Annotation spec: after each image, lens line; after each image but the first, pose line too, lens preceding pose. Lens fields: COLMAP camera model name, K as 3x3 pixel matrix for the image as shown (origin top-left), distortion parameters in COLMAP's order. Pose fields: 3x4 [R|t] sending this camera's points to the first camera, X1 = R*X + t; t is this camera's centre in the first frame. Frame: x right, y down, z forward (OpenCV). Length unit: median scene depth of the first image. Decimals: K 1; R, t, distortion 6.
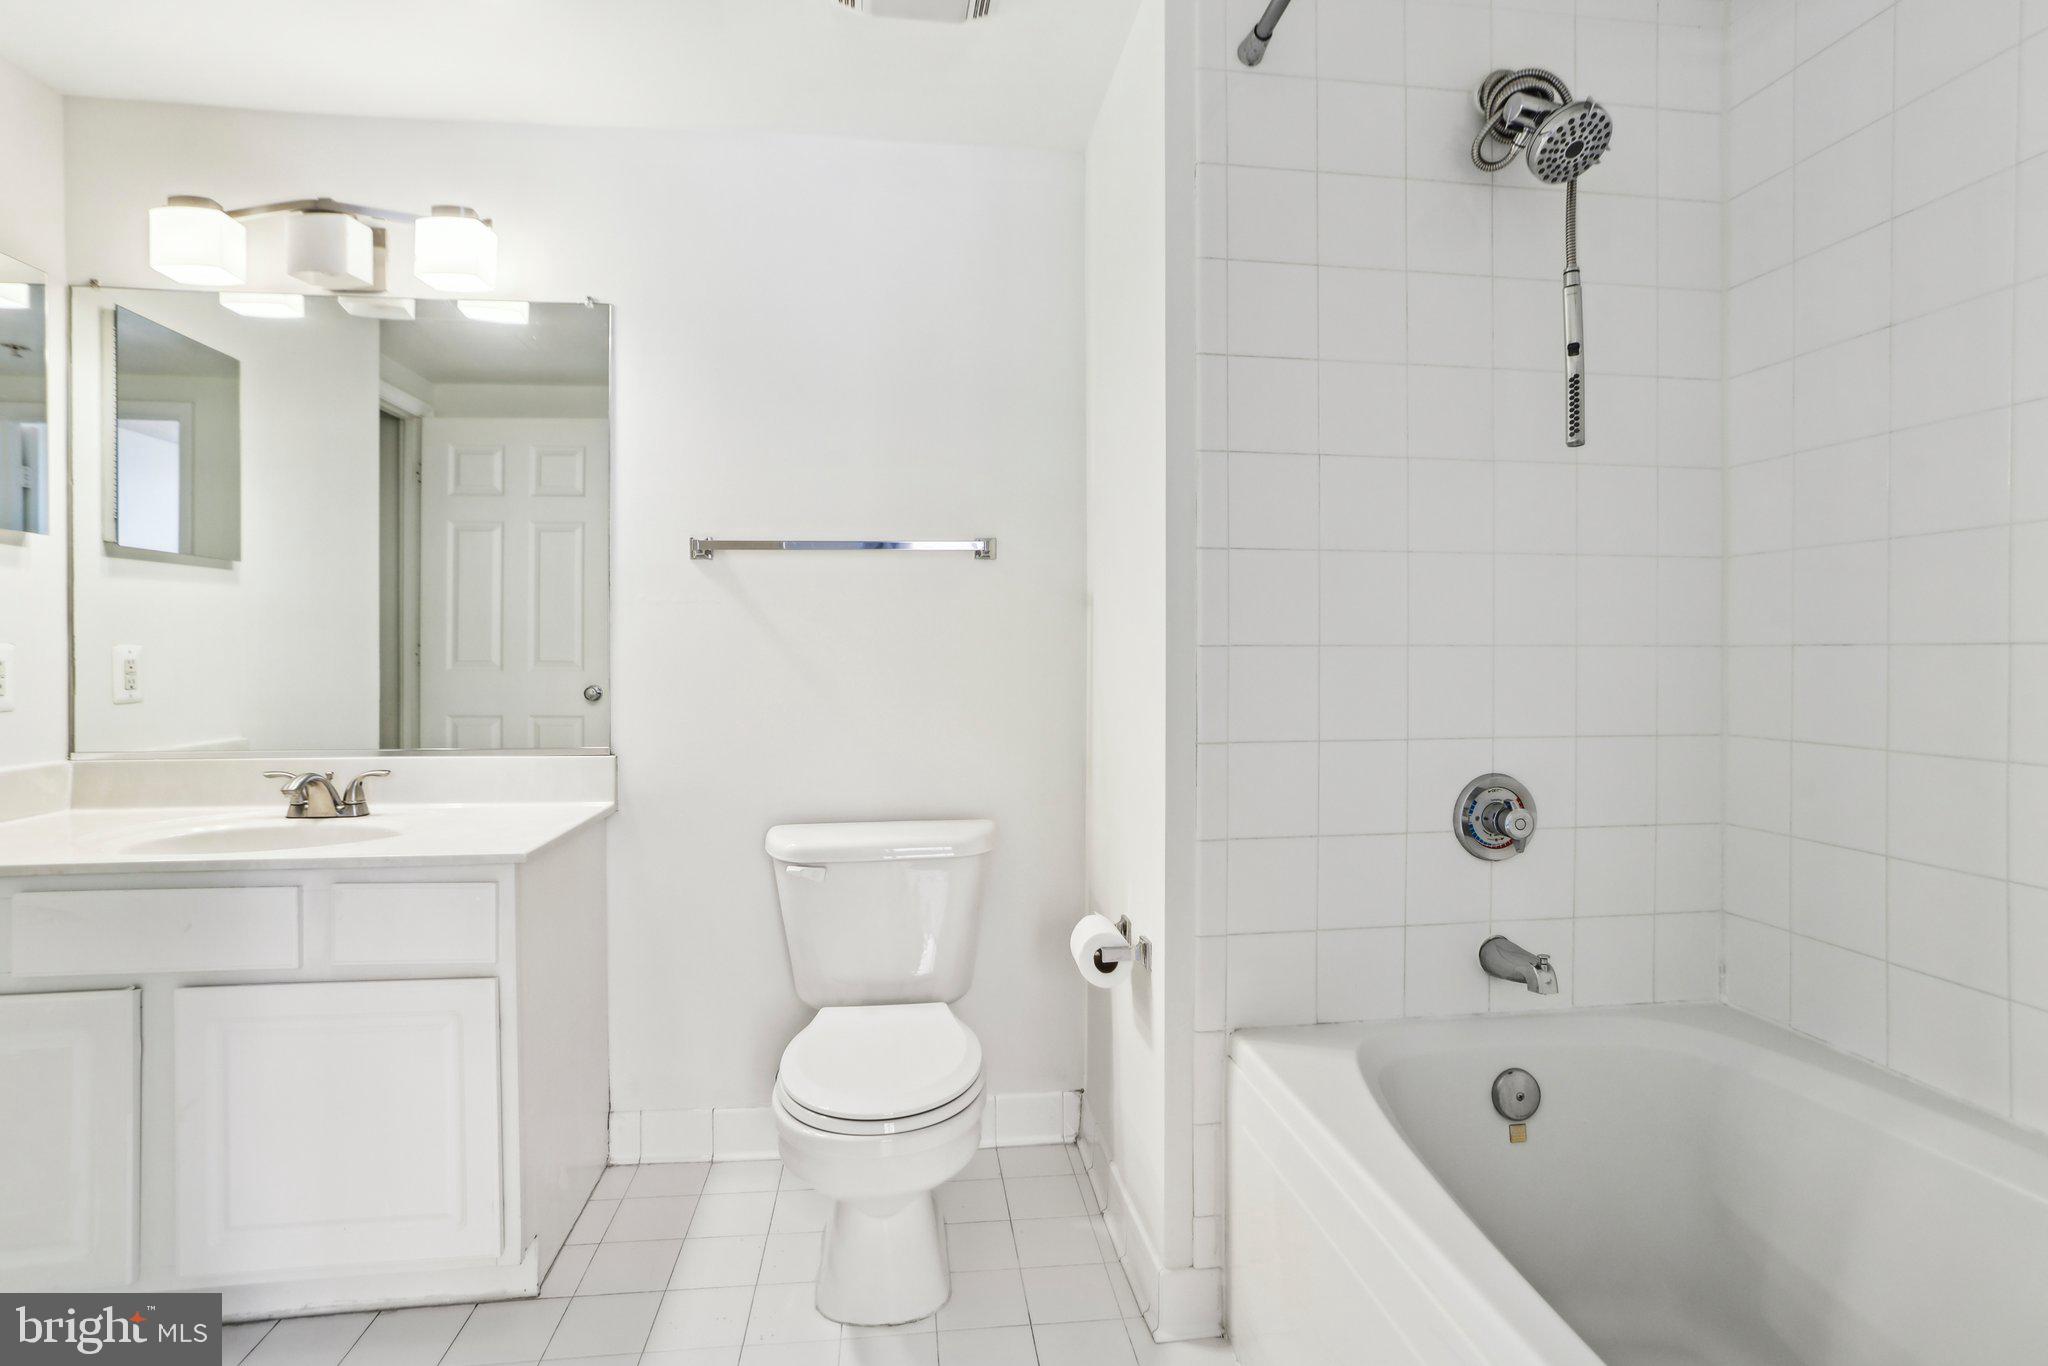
lens RADIAL K [[1018.7, 0, 1008.4], [0, 1018.7, 642.7], [0, 0, 1]] dist [-0.029369, 0.013414]
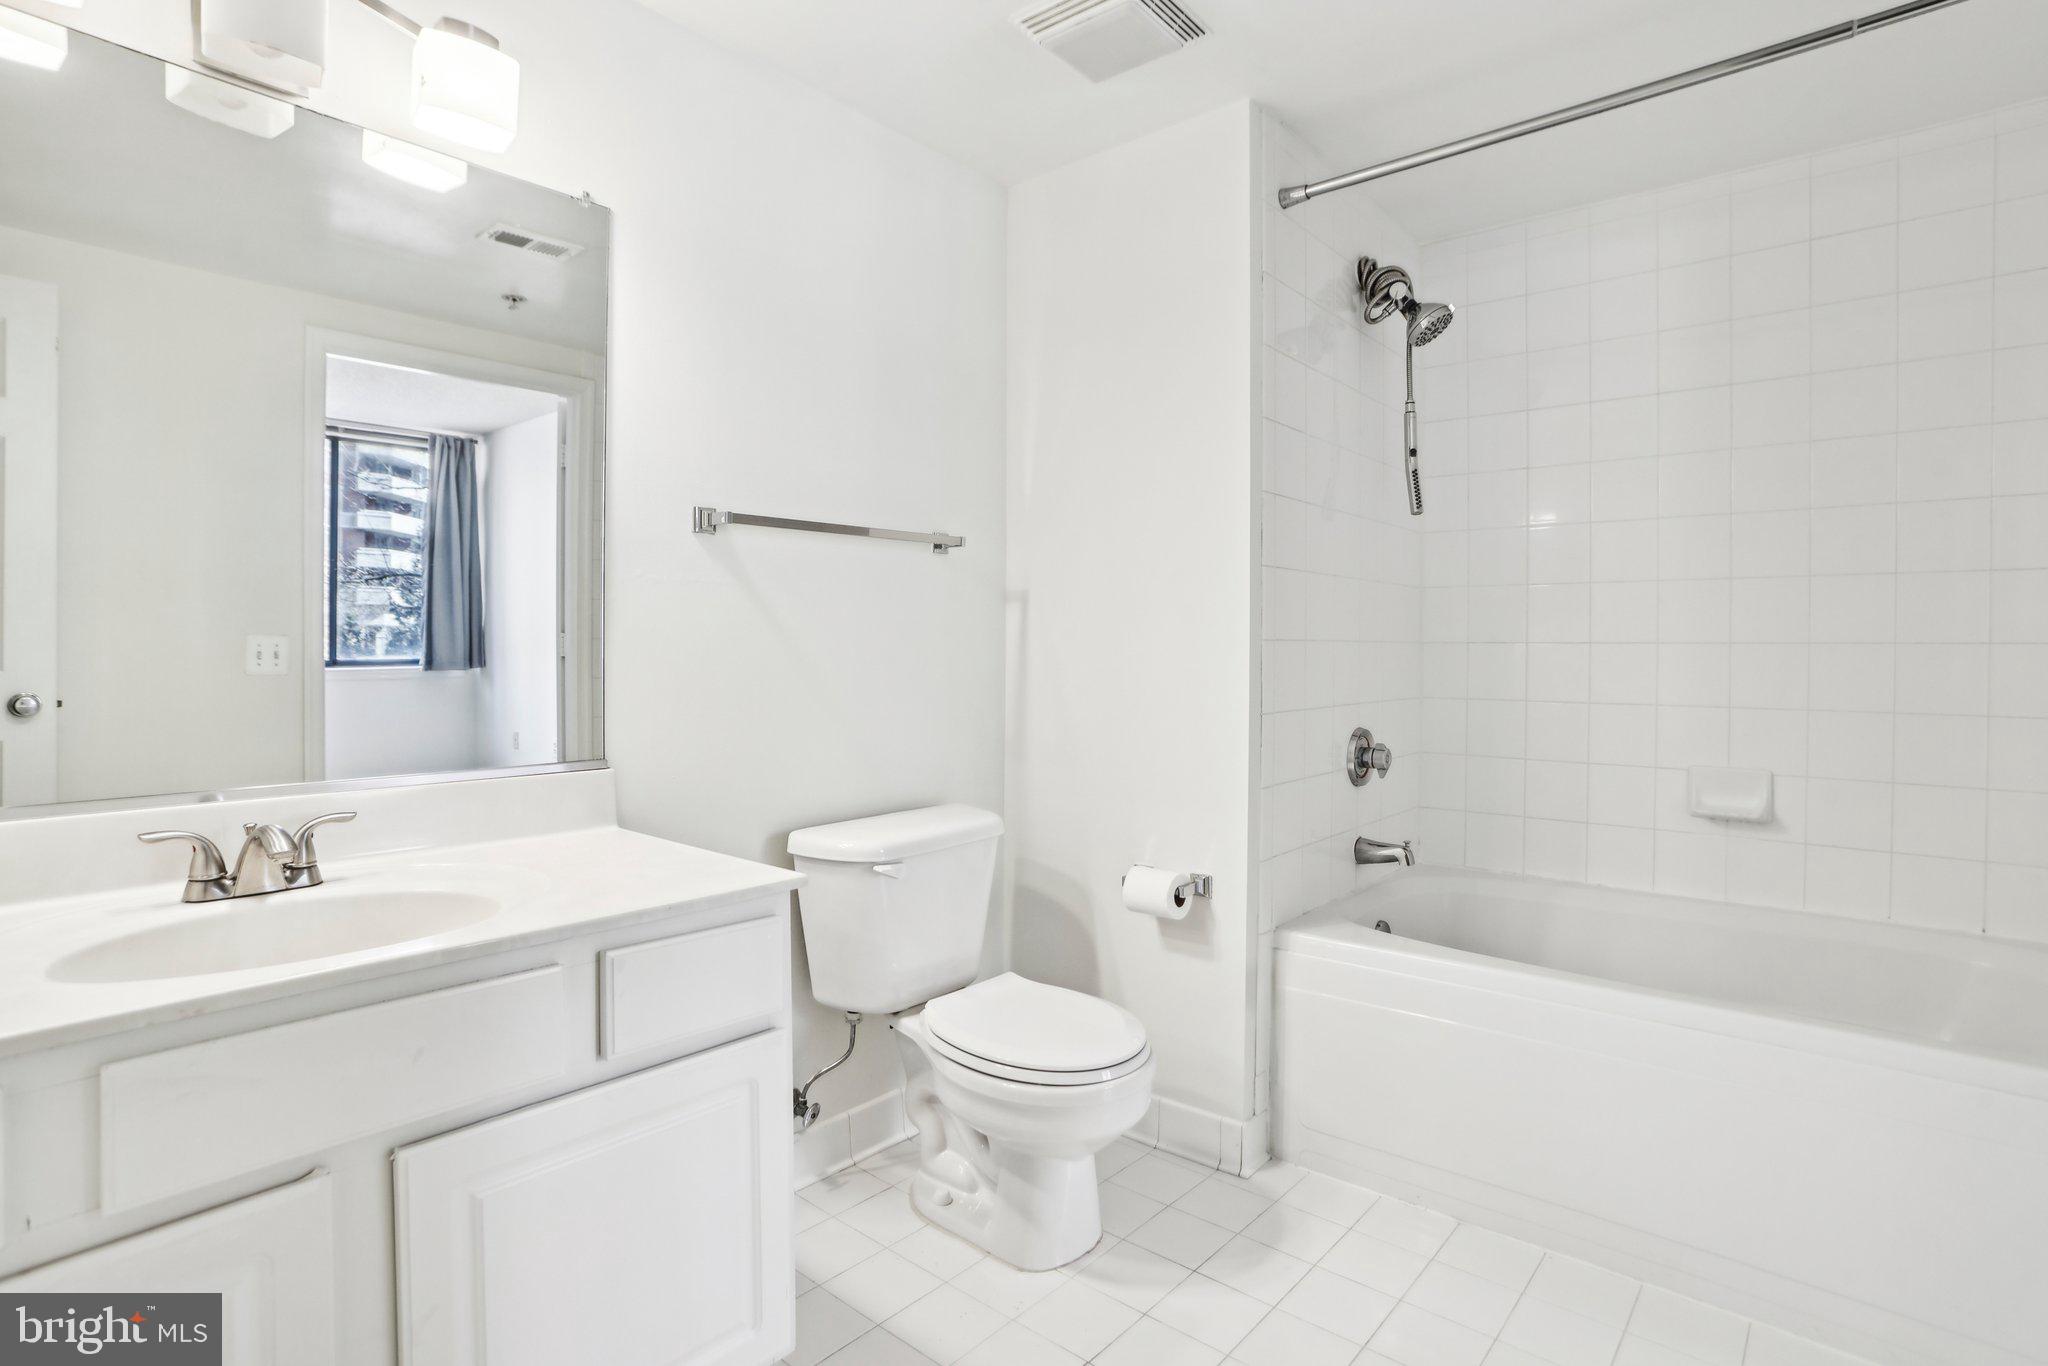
lens RADIAL K [[1018.7, 0, 1000.9], [0, 1018.7, 647.8], [0, 0, 1]] dist [-0.029369, 0.013414]
pose [[0.731901, 0.007864, 0.681366, -0.742192], [-0.004963, 0.999968, -0.006211, 0.019700], [-0.681393, 0.001165, 0.731917, 0.212950]]
